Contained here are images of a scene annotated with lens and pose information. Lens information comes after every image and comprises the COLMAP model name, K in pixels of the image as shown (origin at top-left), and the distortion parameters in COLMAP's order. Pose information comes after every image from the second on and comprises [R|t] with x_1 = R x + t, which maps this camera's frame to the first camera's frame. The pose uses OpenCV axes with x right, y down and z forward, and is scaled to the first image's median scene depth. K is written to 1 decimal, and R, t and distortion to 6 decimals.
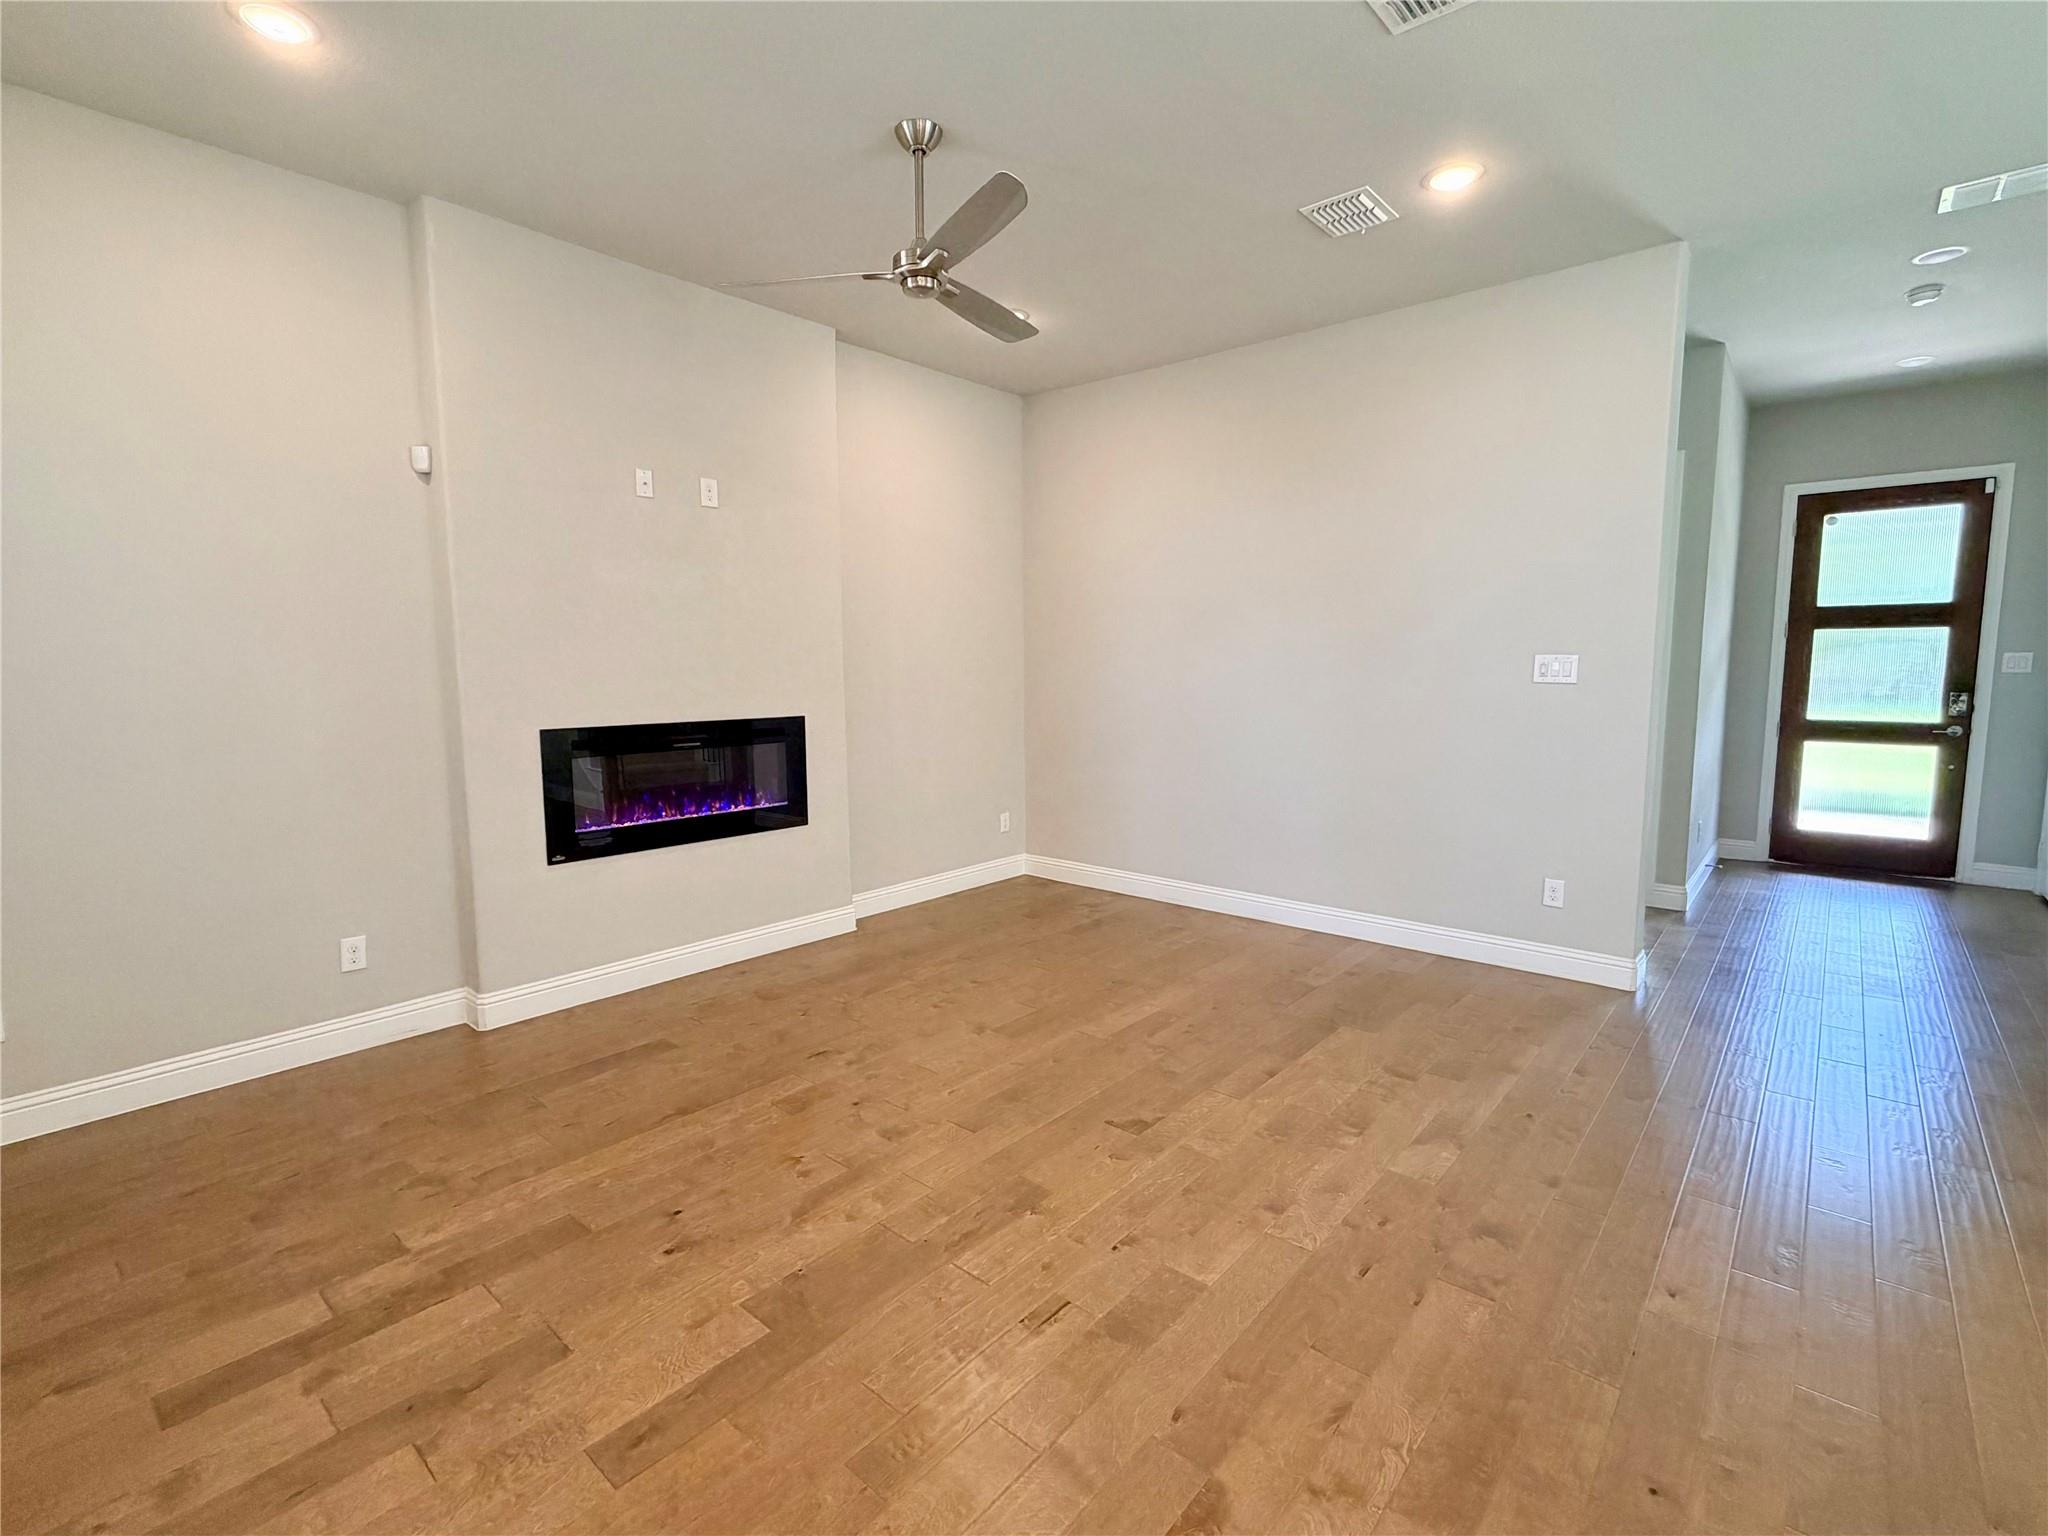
lens RADIAL K [[927.9, 0, 1024.0], [0, 927.9, 768.0], [0, 0, 1]] dist [-0.056906, 0.000140]
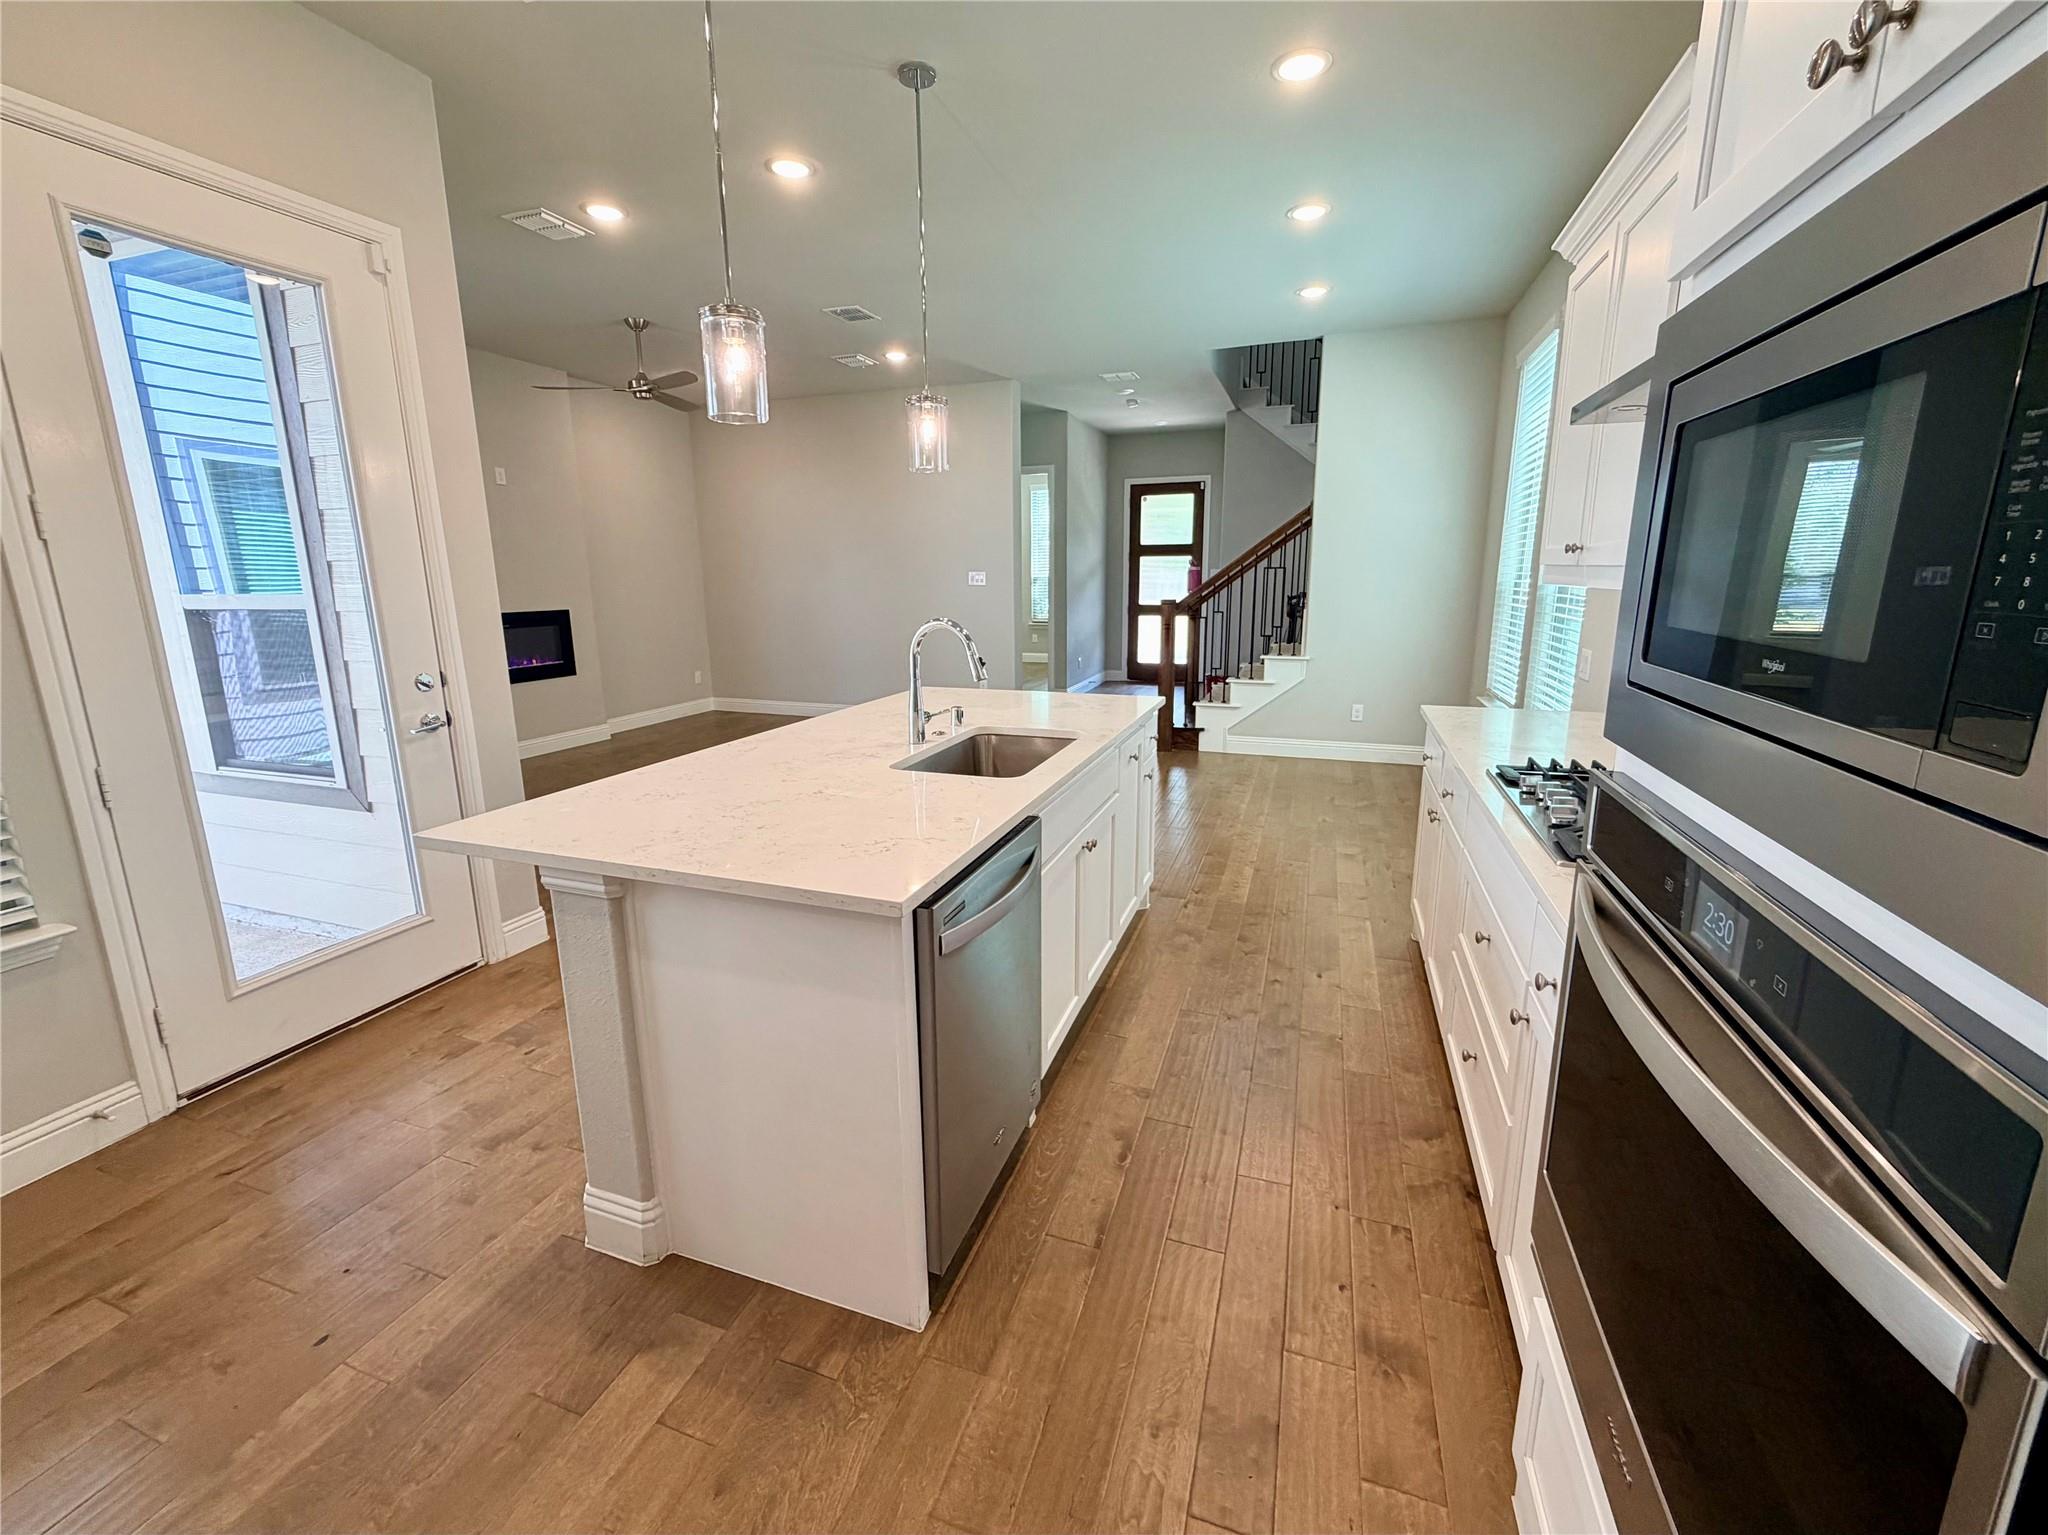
lens RADIAL K [[816.6, 0, 1017.3], [0, 816.6, 763.7], [0, 0, 1]] dist [0.001682, 0.000416]
pose [[0.929582, -0.081566, 0.359477, -0.033337], [0.039621, 0.991671, 0.122555, 0.068140], [-0.366479, -0.099682, 0.925071, -0.663945]]
